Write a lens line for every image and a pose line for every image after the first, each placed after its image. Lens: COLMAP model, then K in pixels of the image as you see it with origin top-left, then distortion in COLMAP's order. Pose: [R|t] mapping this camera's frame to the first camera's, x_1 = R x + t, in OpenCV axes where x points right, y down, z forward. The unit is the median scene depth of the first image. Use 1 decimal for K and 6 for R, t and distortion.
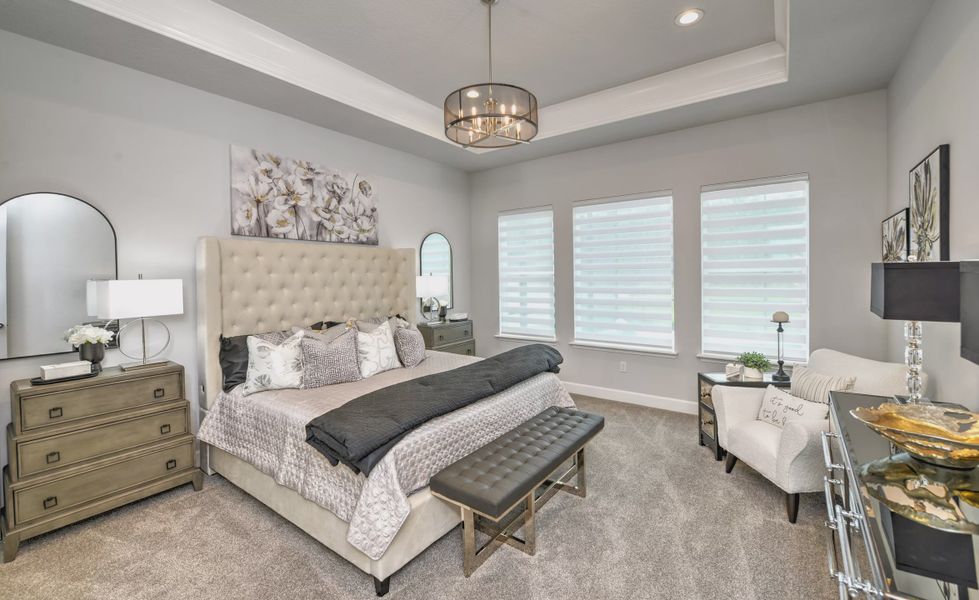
lens RADIAL K [[406.3, 0, 489.7], [0, 406.3, 279.5], [0, 0, 1]] dist [-0.003878, 0.000176]
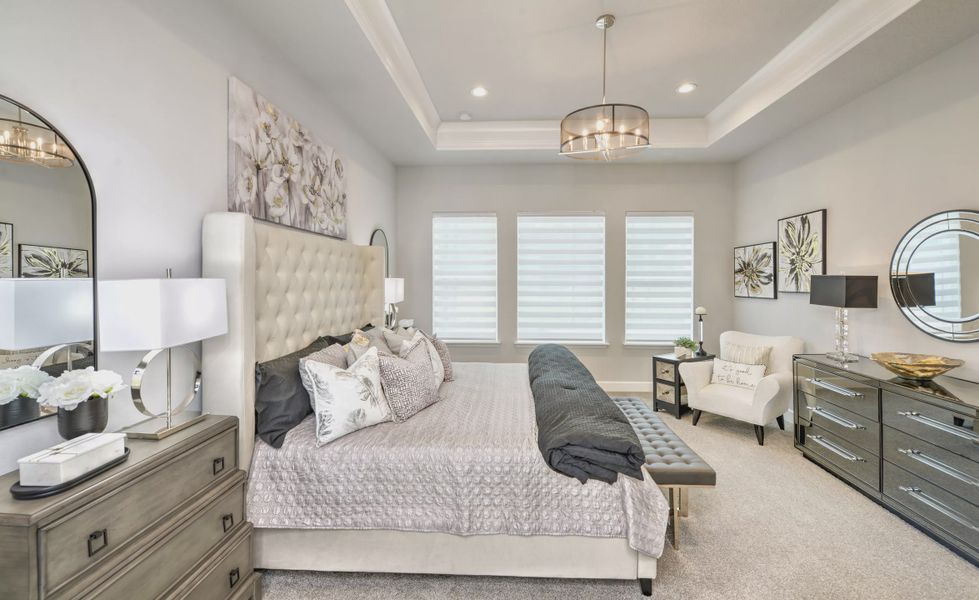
lens RADIAL K [[406.3, 0, 497.0], [0, 406.3, 278.5], [0, 0, 1]] dist [-0.003878, 0.000176]
pose [[0.827359, 0.014219, 0.561493, -0.576107], [-0.007164, 0.999865, -0.014764, 0.003888], [-0.561627, 0.008193, 0.827350, 0.185208]]
